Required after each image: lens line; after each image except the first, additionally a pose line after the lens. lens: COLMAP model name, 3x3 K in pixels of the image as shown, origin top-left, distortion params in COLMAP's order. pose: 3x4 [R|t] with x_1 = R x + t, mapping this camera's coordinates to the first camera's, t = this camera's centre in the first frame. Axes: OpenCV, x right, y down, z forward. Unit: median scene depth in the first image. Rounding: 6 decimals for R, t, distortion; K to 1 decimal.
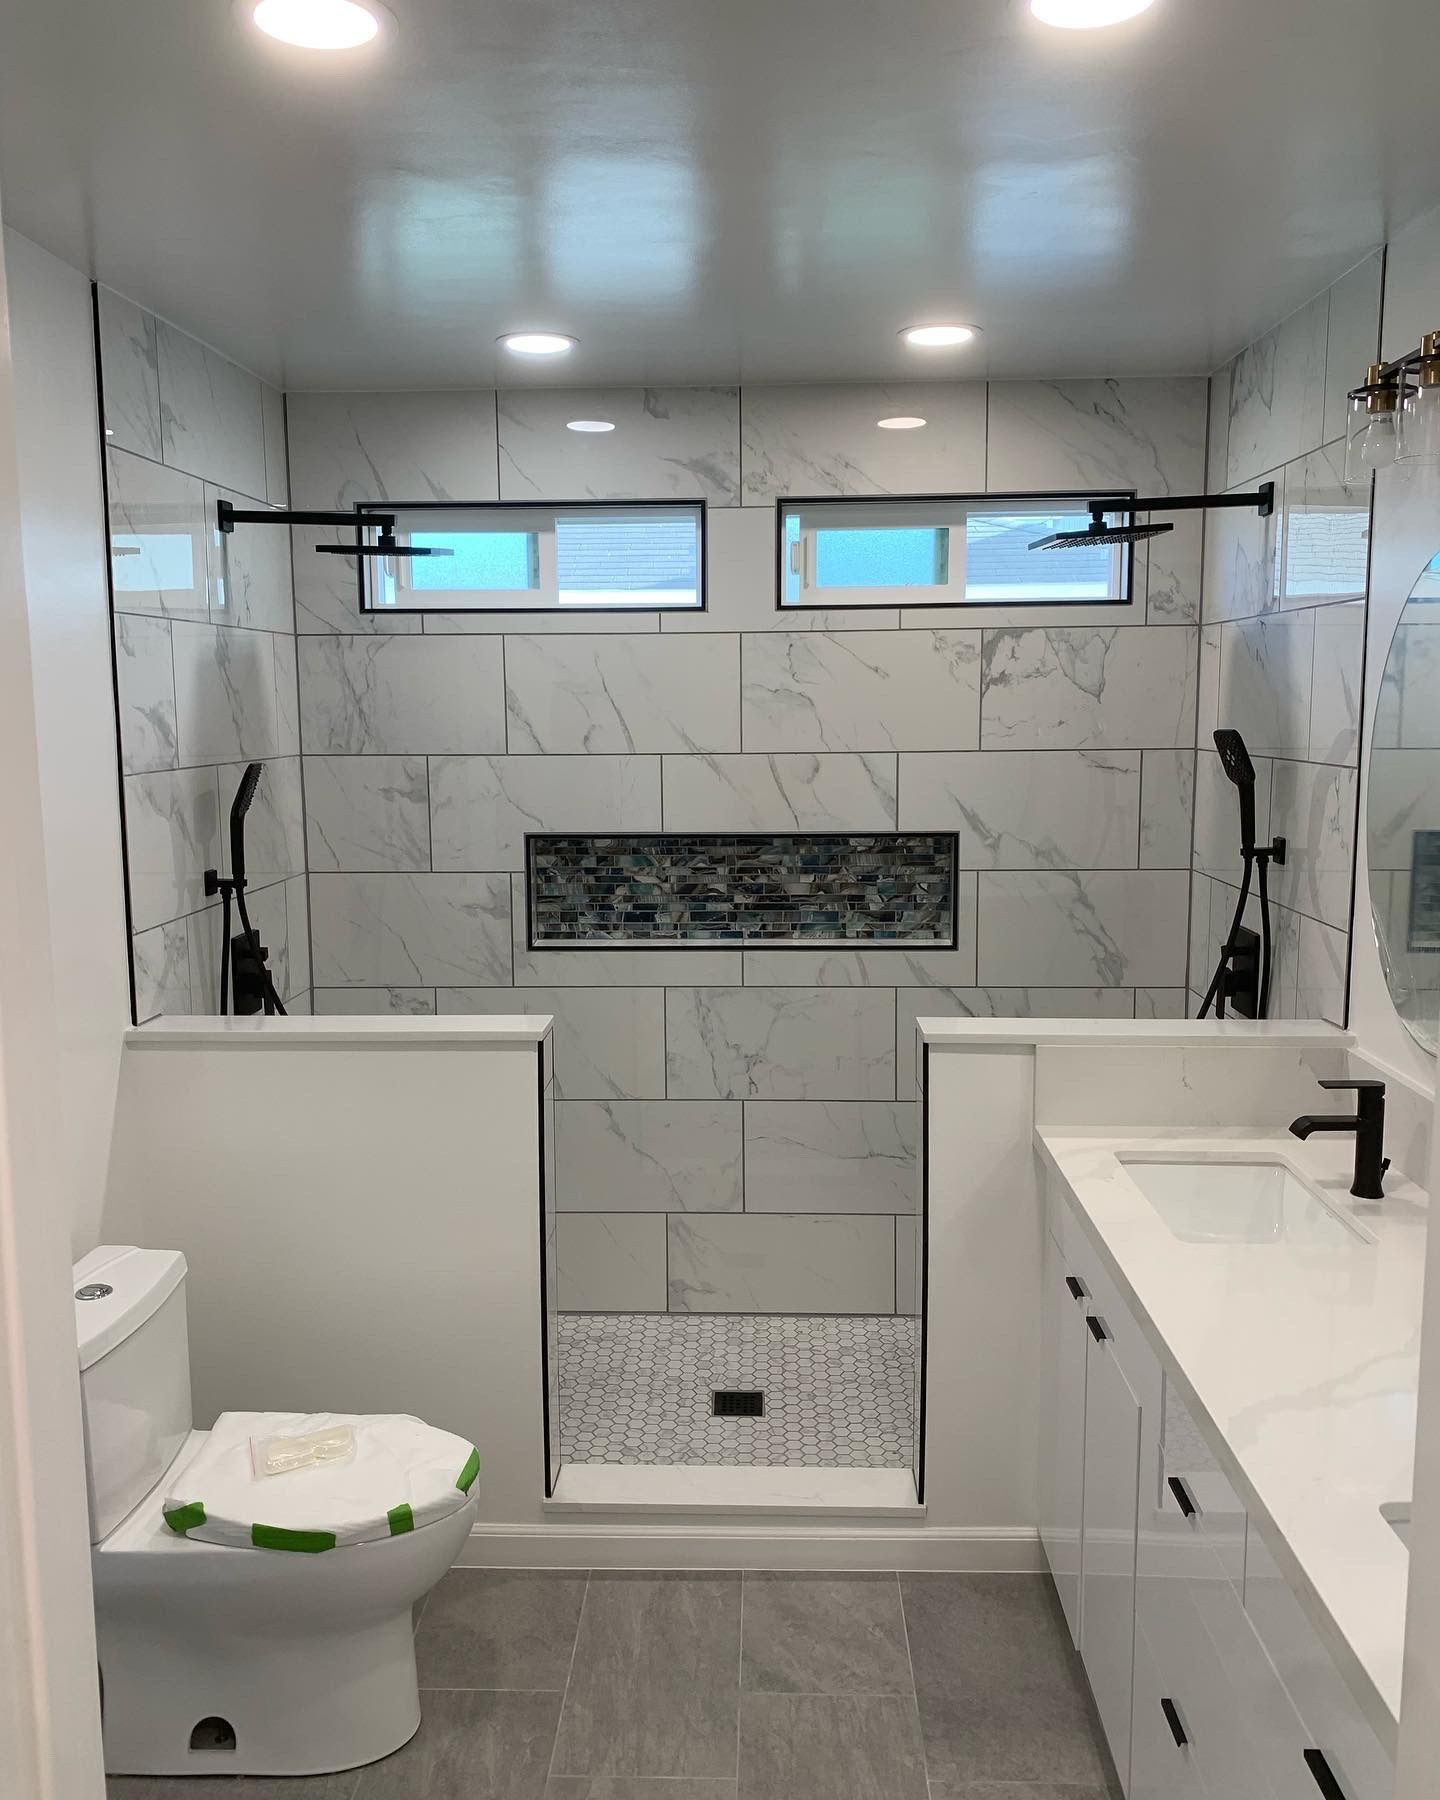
lens RADIAL K [[1498.0, 0, 720.0], [0, 1498.0, 900.0], [0, 0, 1]] dist [0.079929, -0.109822]
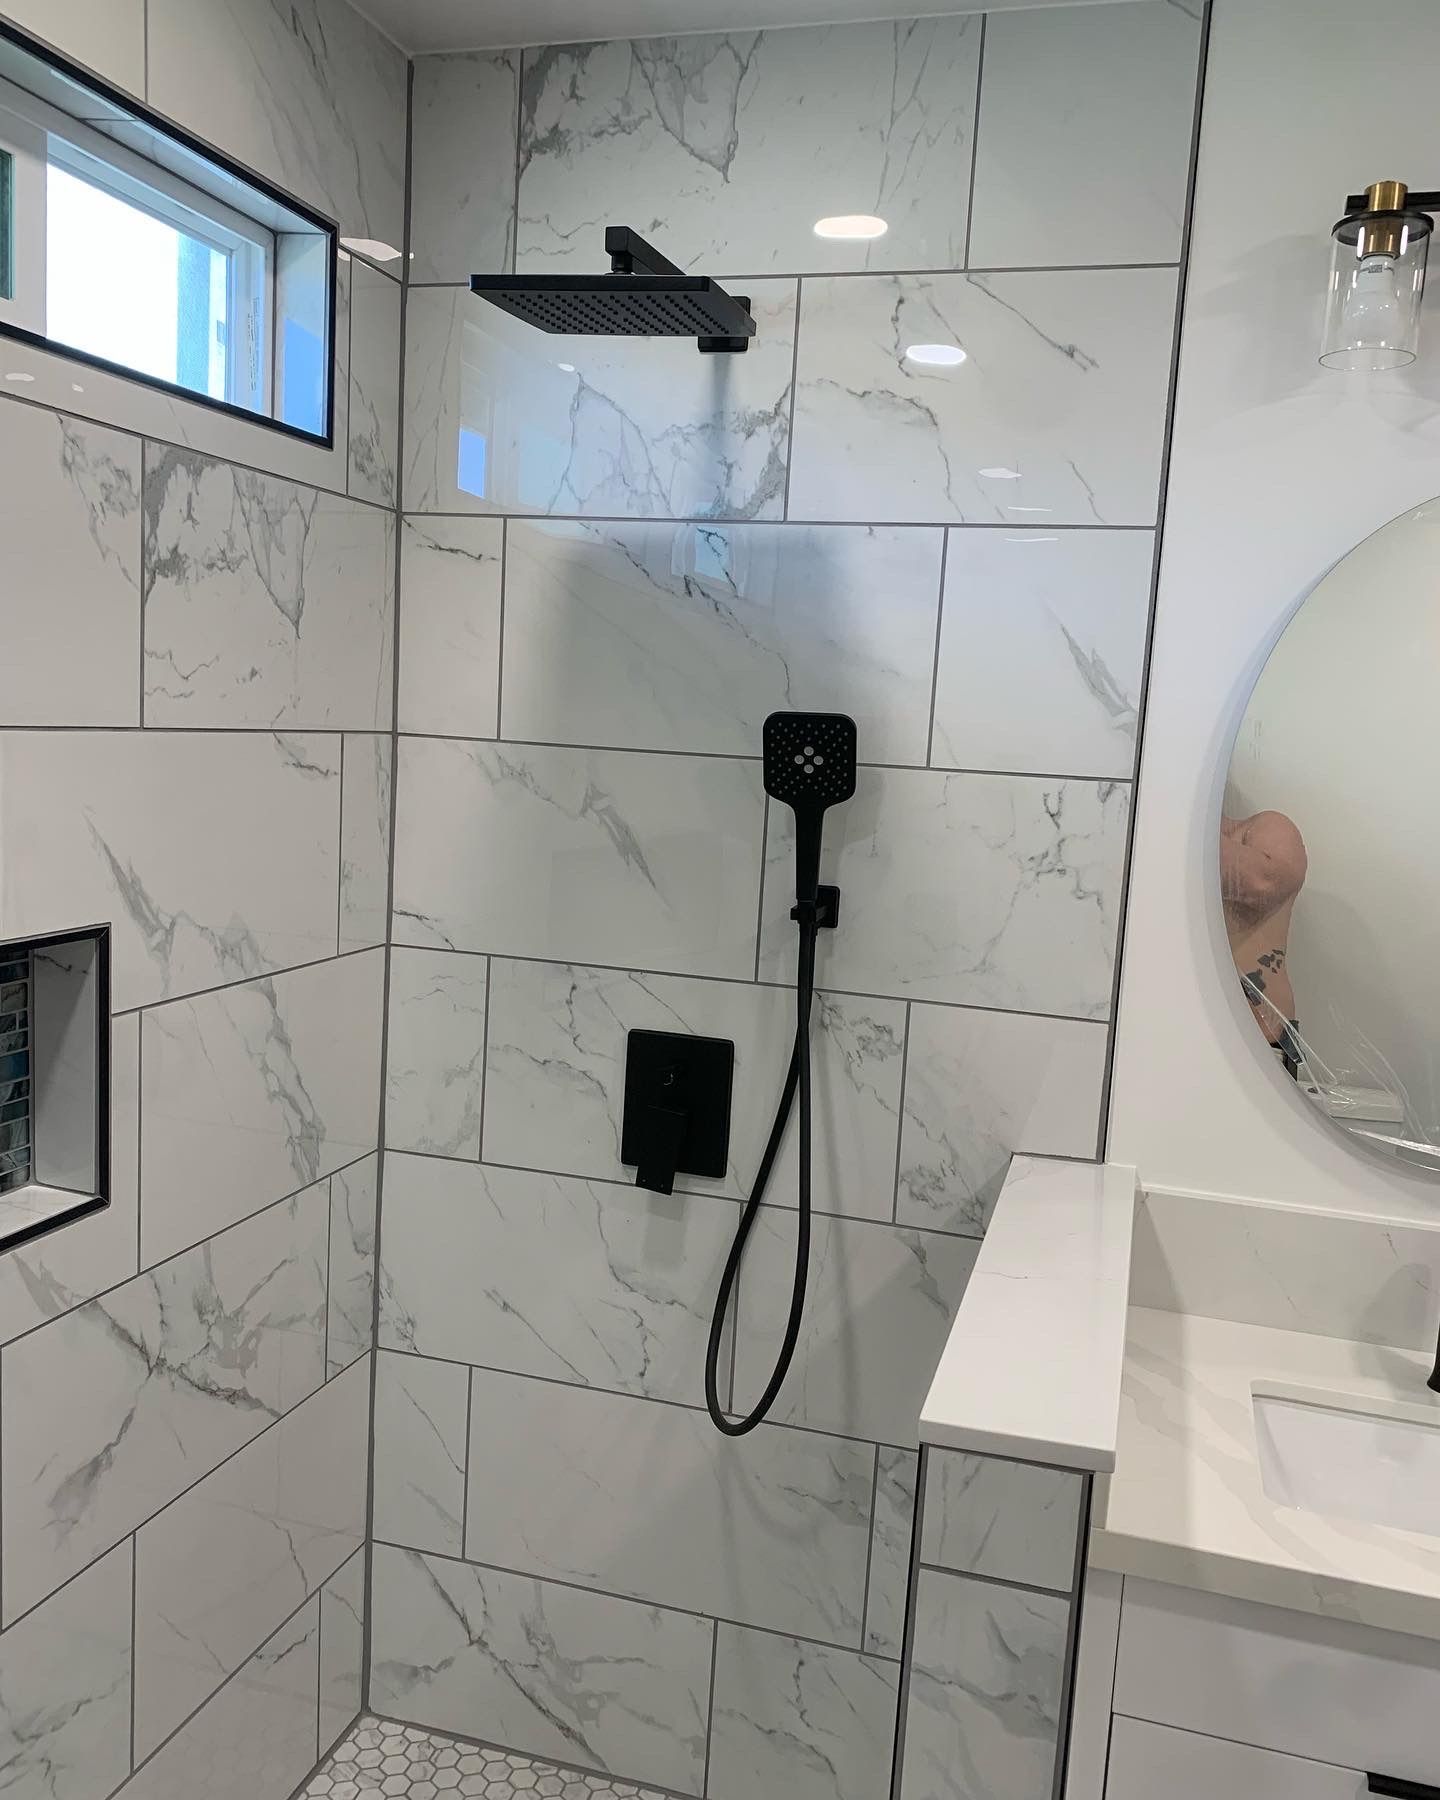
lens RADIAL K [[1498.0, 0, 720.0], [0, 1498.0, 900.0], [0, 0, 1]] dist [0.079929, -0.109822]
pose [[0.236416, -0.096911, 0.966807, -0.206891], [0.070131, 0.994120, 0.082499, -0.075679], [-0.969118, 0.048299, 0.241822, 0.746597]]
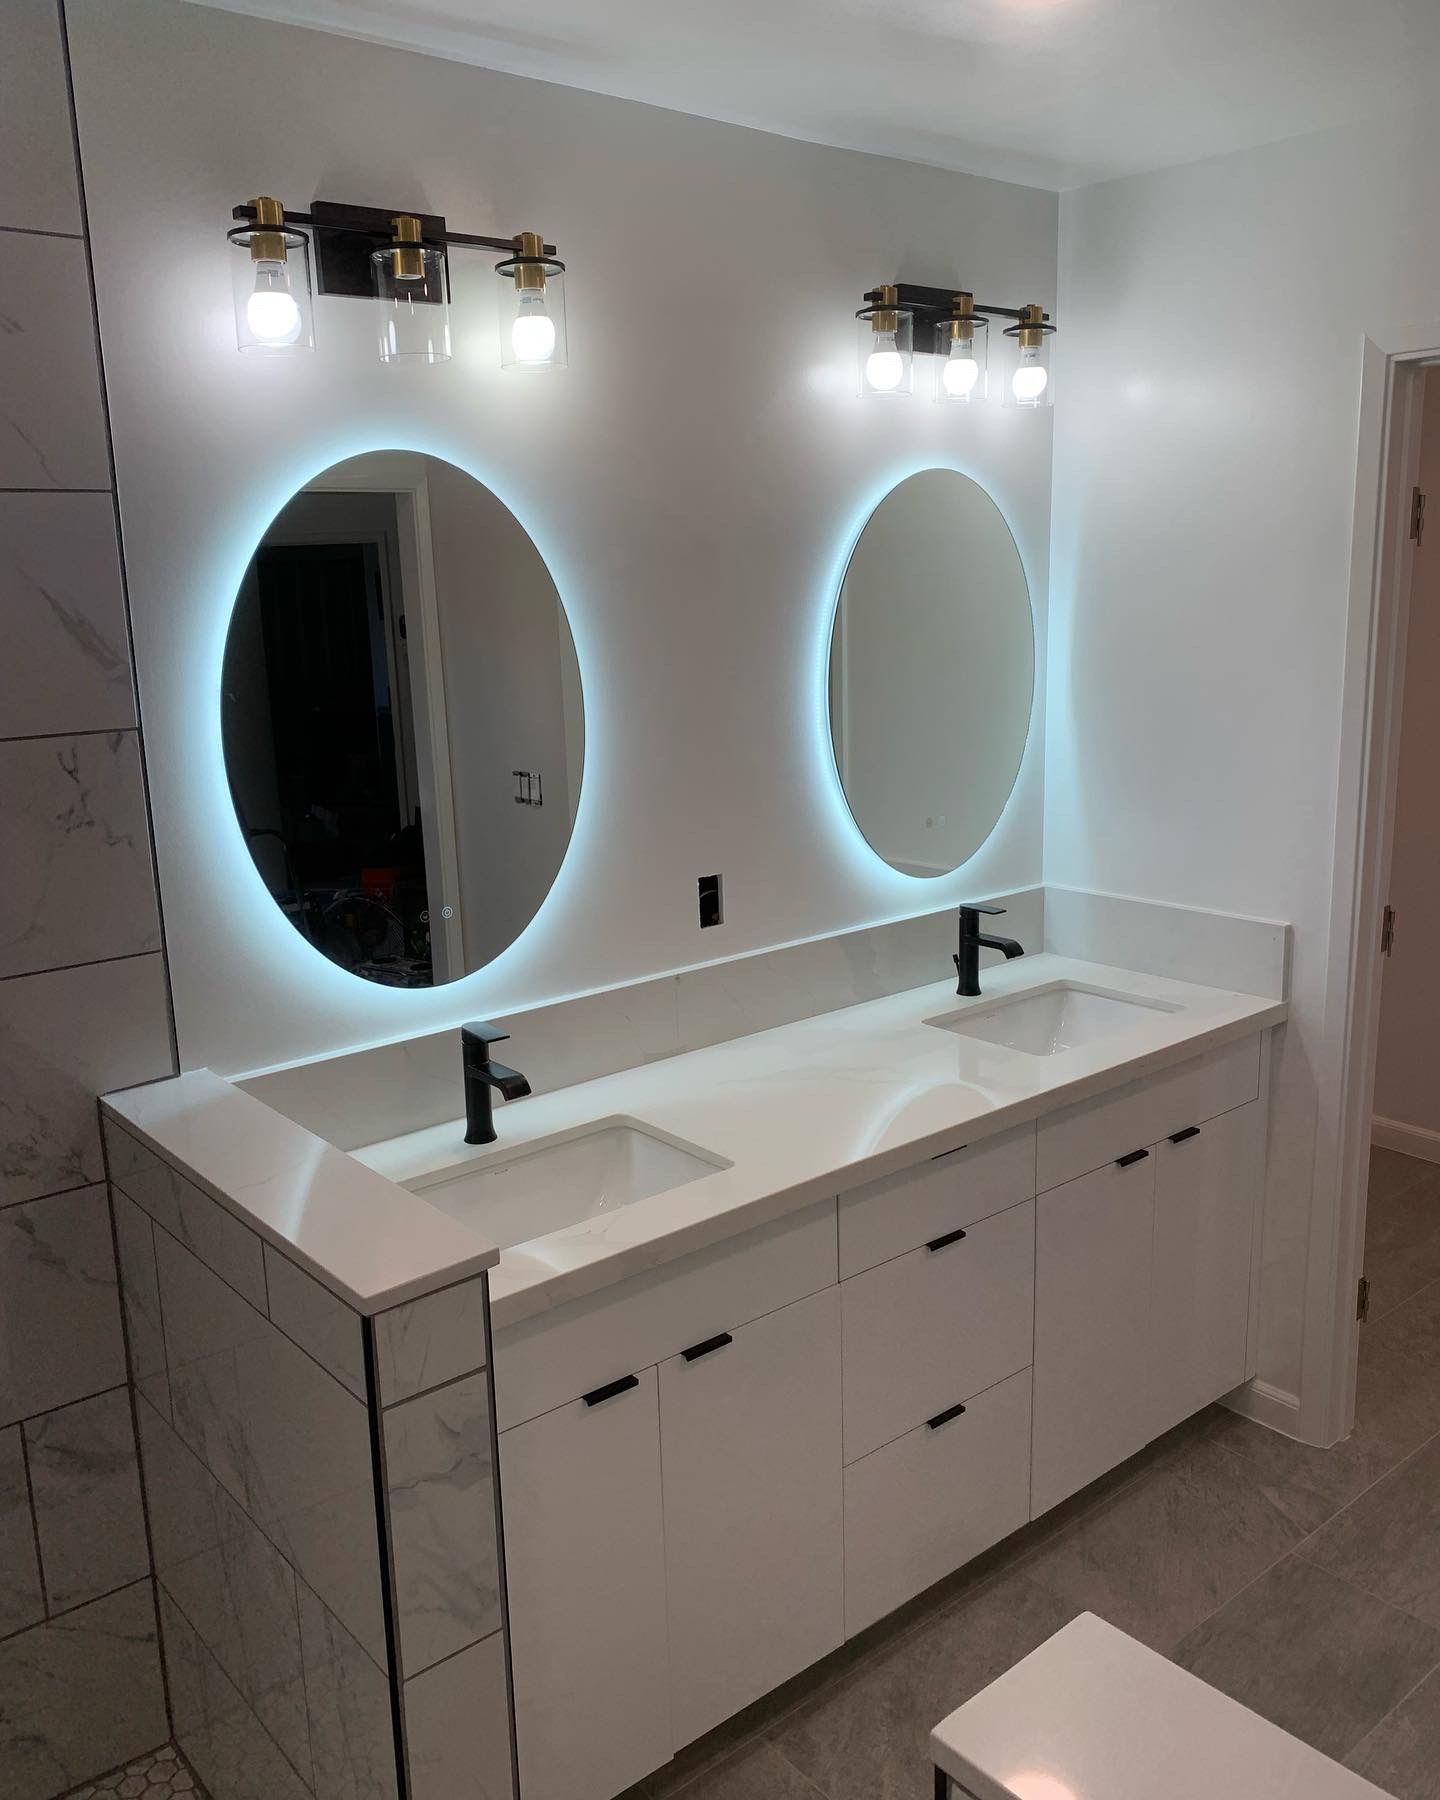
lens RADIAL K [[1498.0, 0, 720.0], [0, 1498.0, 900.0], [0, 0, 1]] dist [0.079929, -0.109822]
pose [[-0.671712, -0.128545, 0.729574, -0.228585], [0.131791, 0.948386, 0.288437, -0.133774], [-0.728995, 0.289898, -0.620101, 0.932145]]
